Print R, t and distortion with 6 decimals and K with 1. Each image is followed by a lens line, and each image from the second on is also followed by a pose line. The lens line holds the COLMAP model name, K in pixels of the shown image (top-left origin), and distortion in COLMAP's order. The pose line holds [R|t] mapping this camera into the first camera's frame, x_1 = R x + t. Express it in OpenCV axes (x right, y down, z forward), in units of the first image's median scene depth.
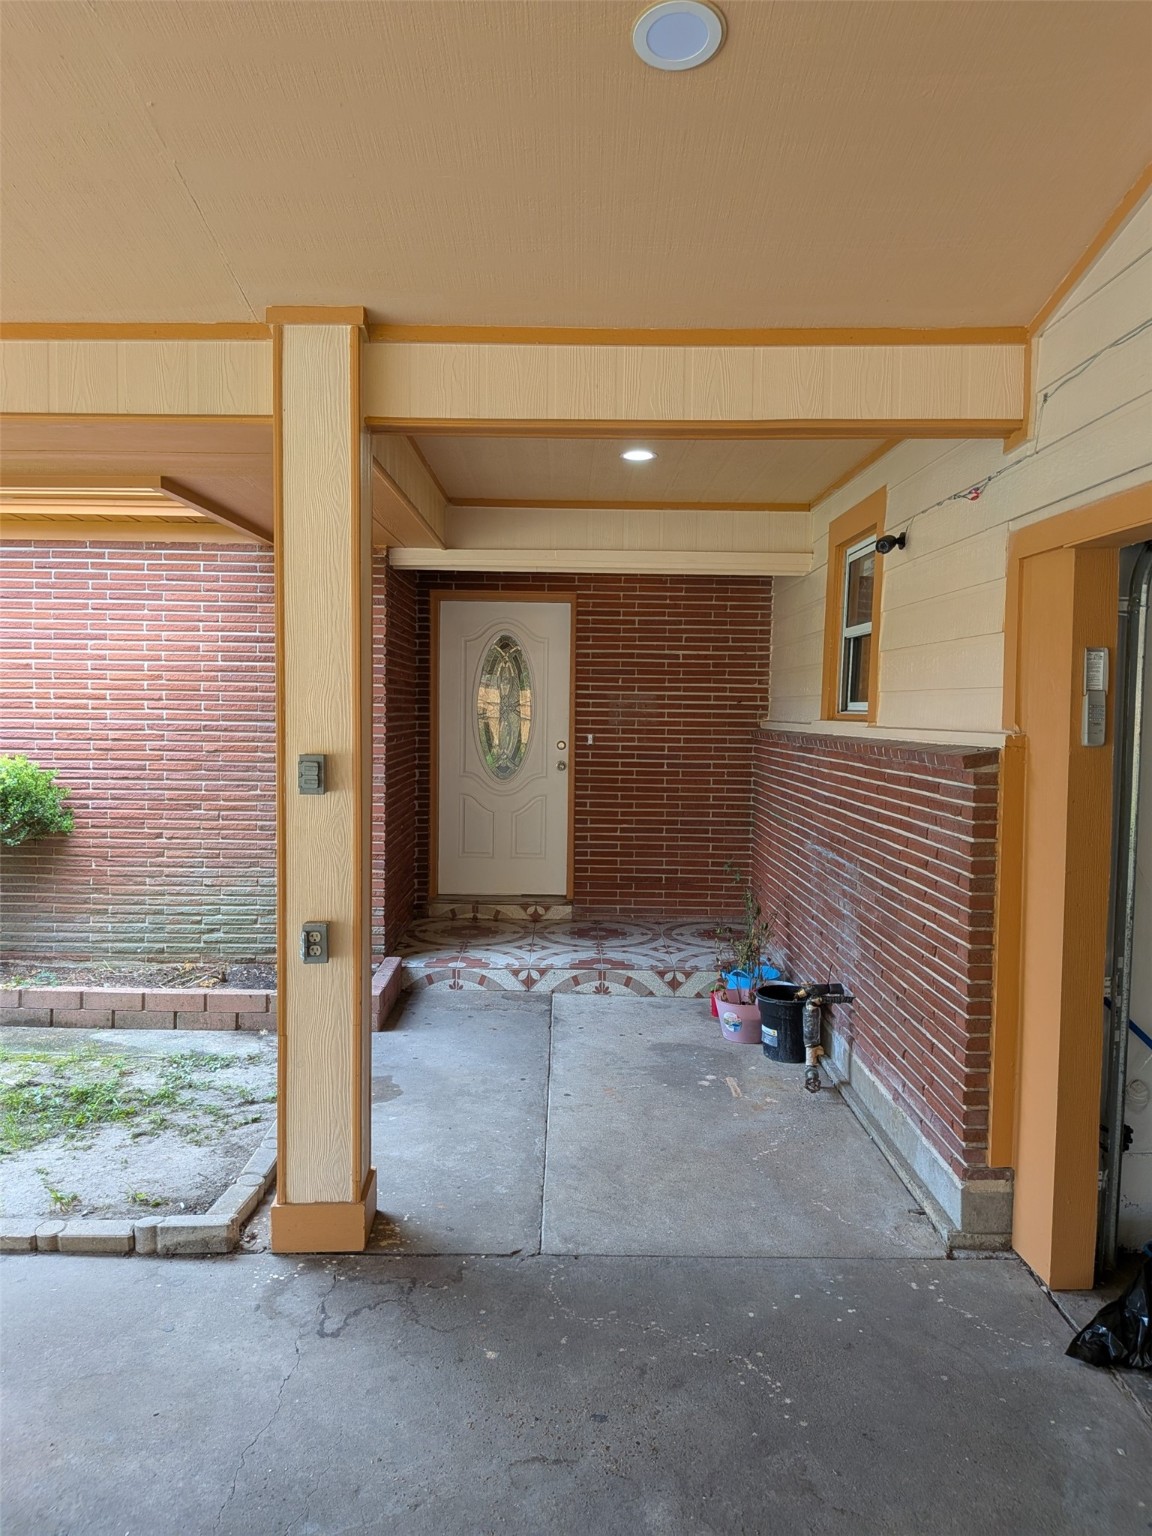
lens RADIAL K [[1091.9, 0, 576.0], [0, 1091.9, 768.0], [0, 0, 1]] dist [-0.001933, -0.001009]
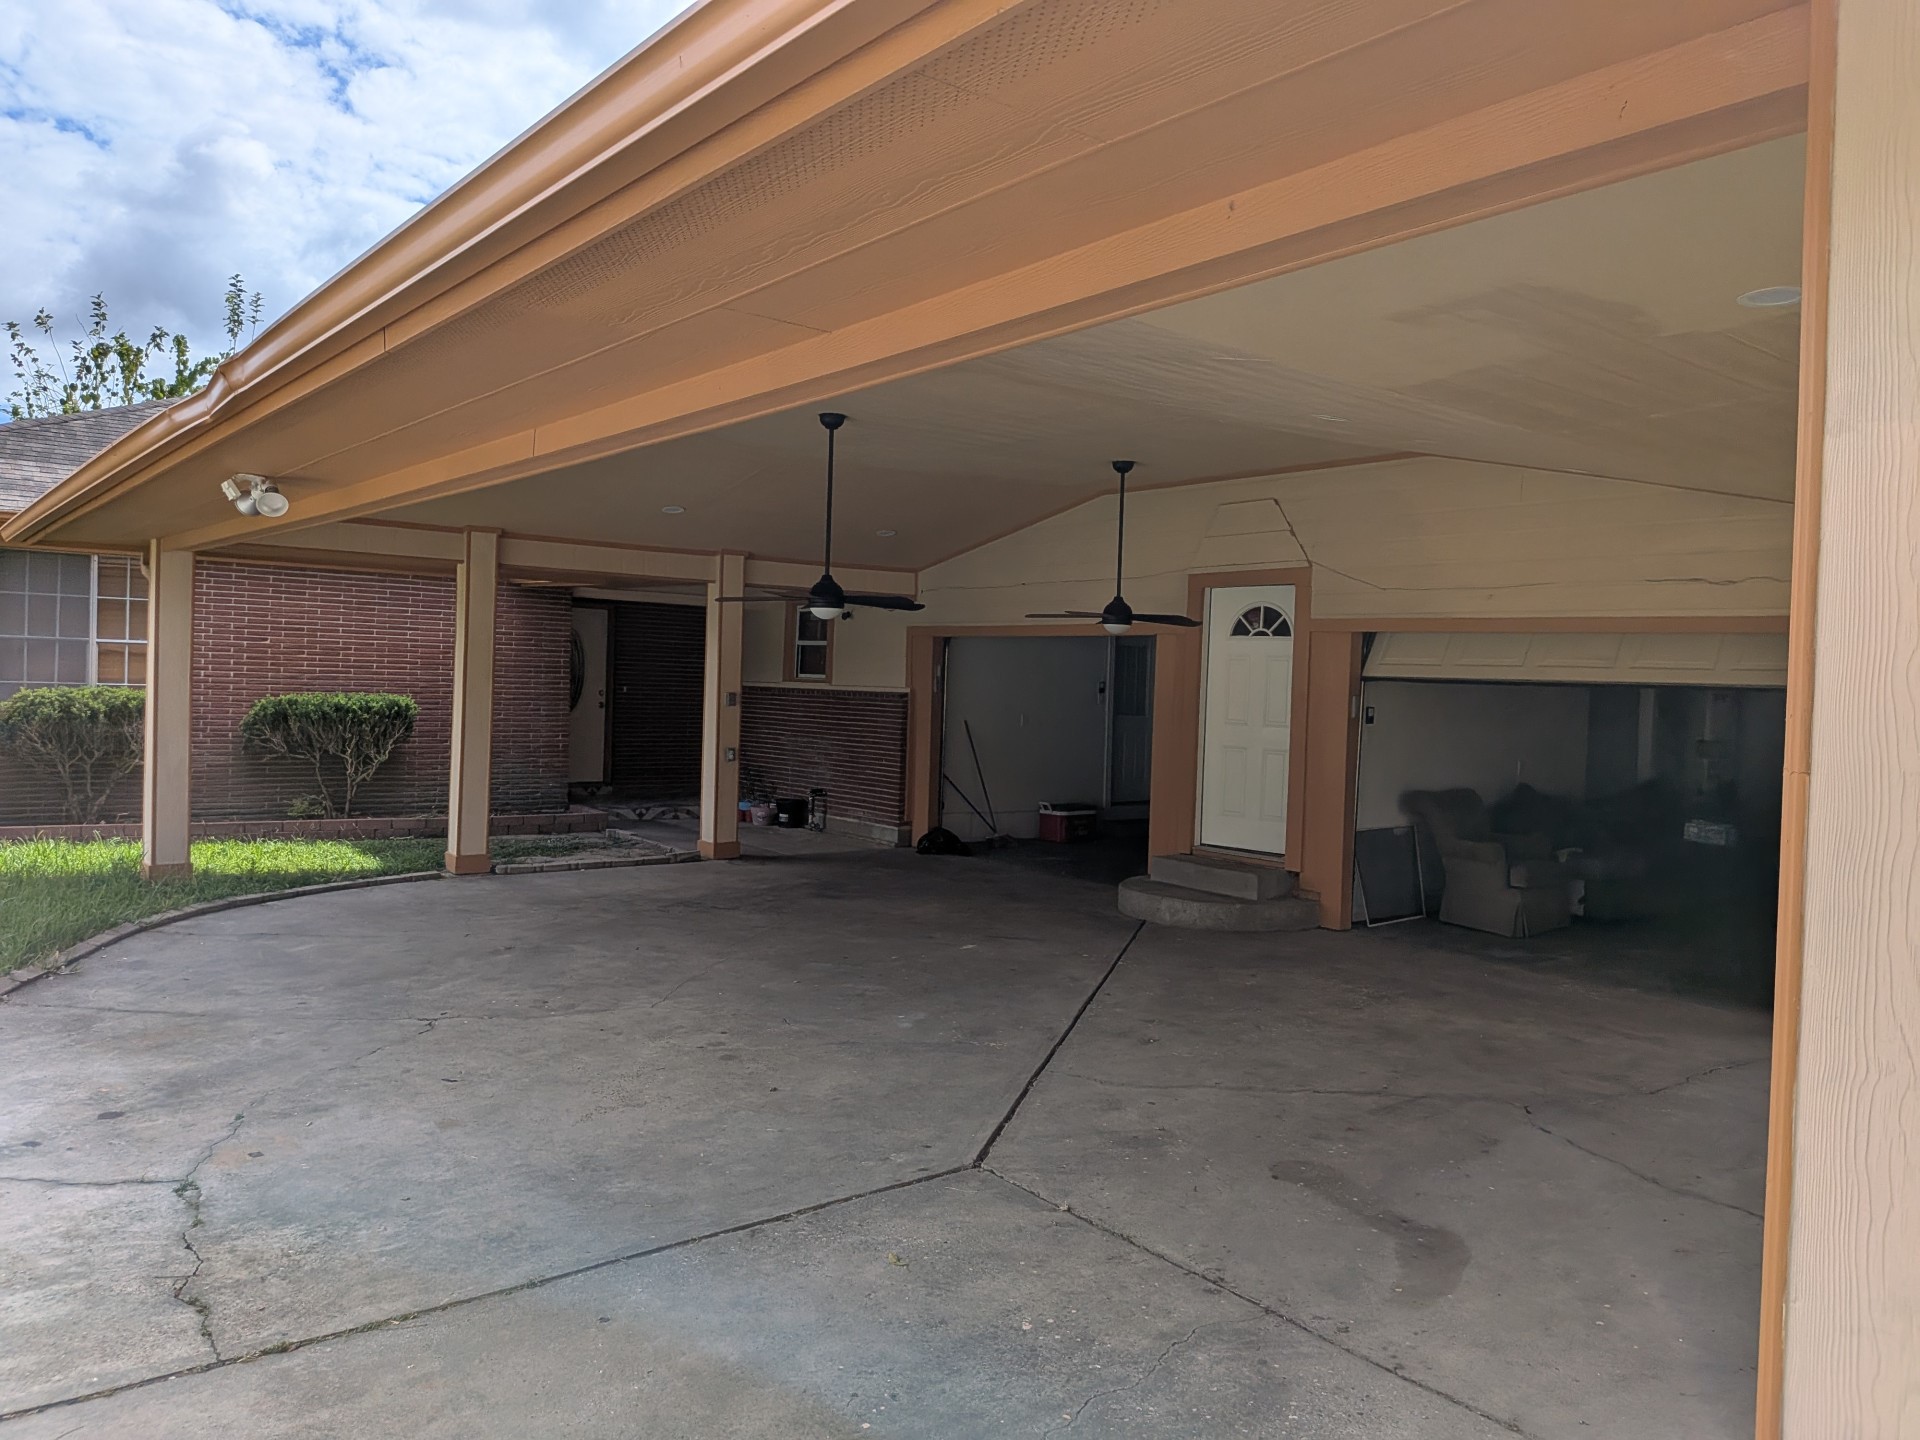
lens RADIAL K [[1364.9, 0, 960.0], [0, 1364.9, 720.0], [0, 0, 1]] dist [-0.001933, -0.001009]
pose [[0.788420, -0.005331, 0.615114, -1.378037], [0.010746, 0.999929, -0.005108, 0.059401], [-0.615043, 0.010637, 0.788422, -1.596490]]
